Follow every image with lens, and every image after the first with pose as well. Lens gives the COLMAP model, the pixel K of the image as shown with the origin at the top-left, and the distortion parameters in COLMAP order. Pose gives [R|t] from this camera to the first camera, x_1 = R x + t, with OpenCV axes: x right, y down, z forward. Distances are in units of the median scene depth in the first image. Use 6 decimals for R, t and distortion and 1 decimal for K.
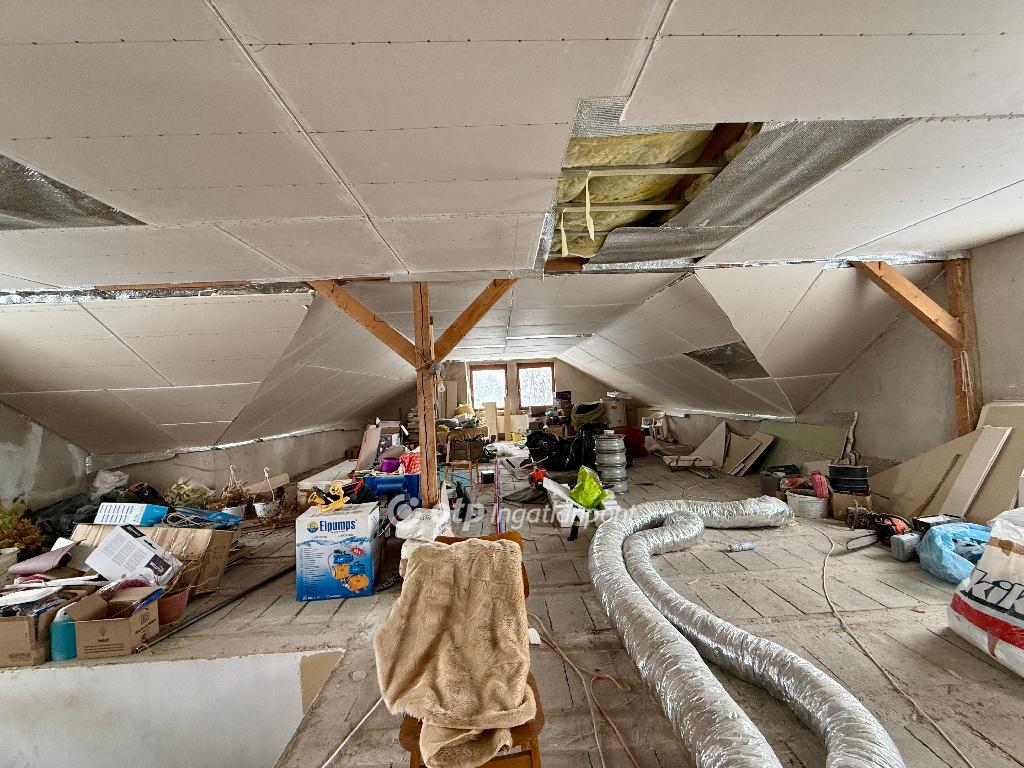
lens RADIAL K [[408.9, 0, 512.0], [0, 408.9, 384.0], [0, 0, 1]] dist [-0.000675, 0.000295]
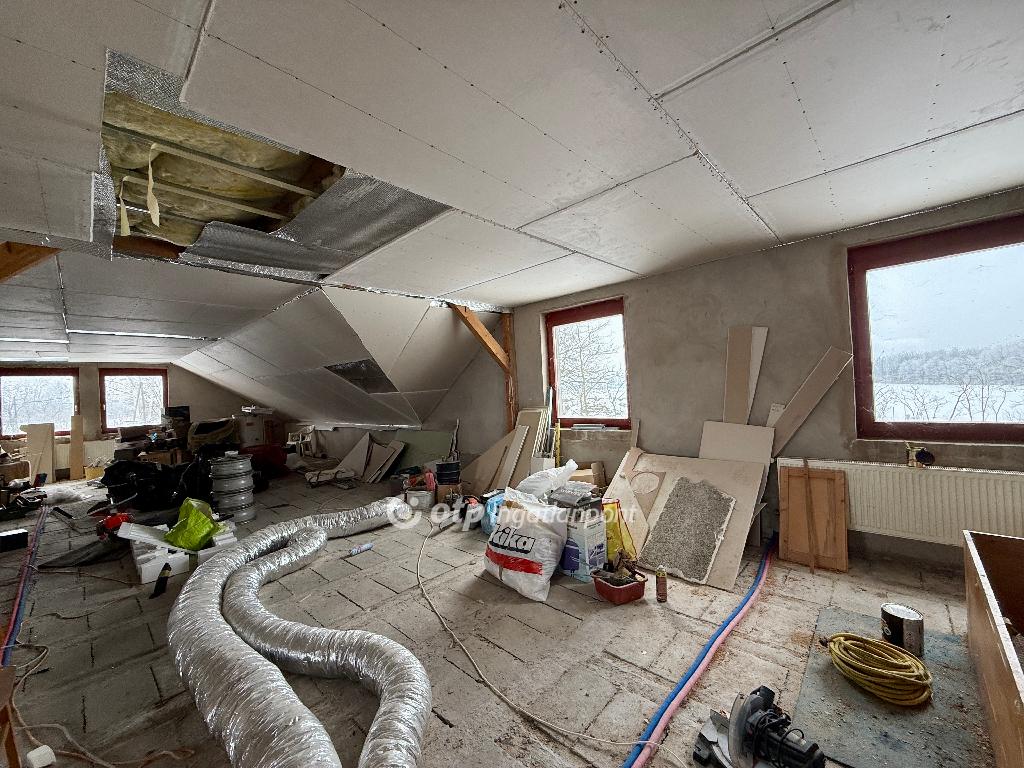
lens RADIAL K [[408.9, 0, 512.0], [0, 408.9, 384.0], [0, 0, 1]] dist [-0.000675, 0.000295]
pose [[0.705105, 0.025117, 0.708658, 0.065691], [-0.002020, 0.999440, -0.033413, -0.001073], [-0.709100, 0.022128, 0.704761, -0.049531]]
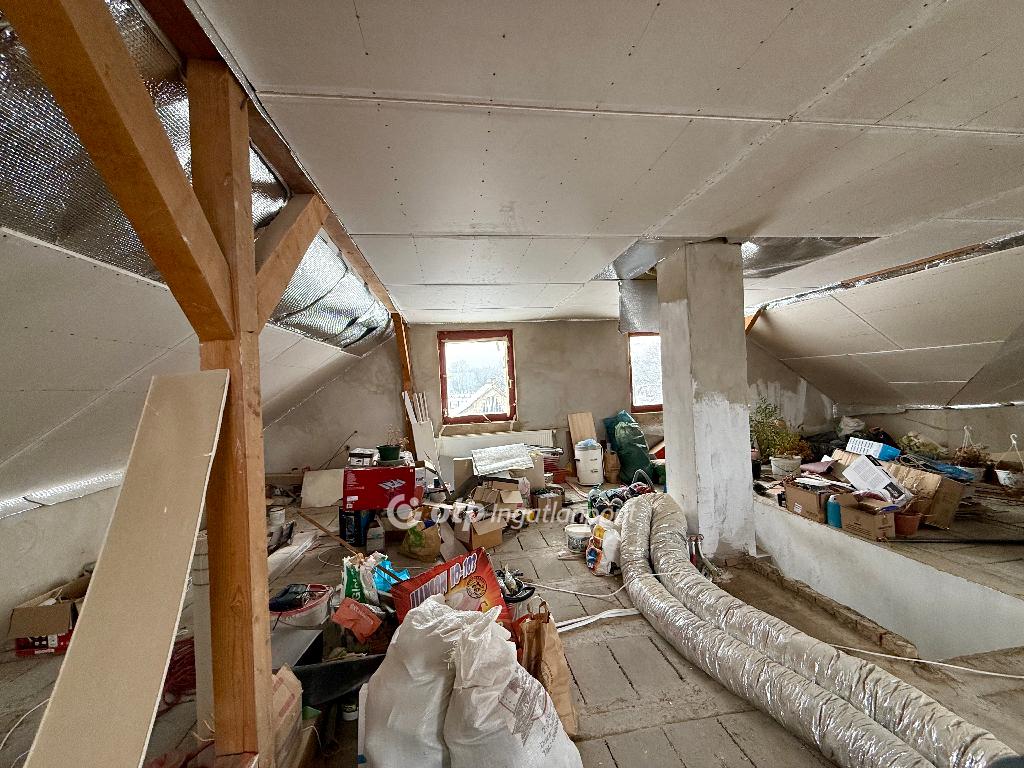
lens RADIAL K [[408.9, 0, 512.0], [0, 408.9, 384.0], [0, 0, 1]] dist [-0.000675, 0.000295]
pose [[0.119225, 0.041585, -0.991996, 0.190314], [0.064668, 0.996676, 0.049553, -0.028402], [0.990759, -0.070059, 0.116139, -0.235685]]
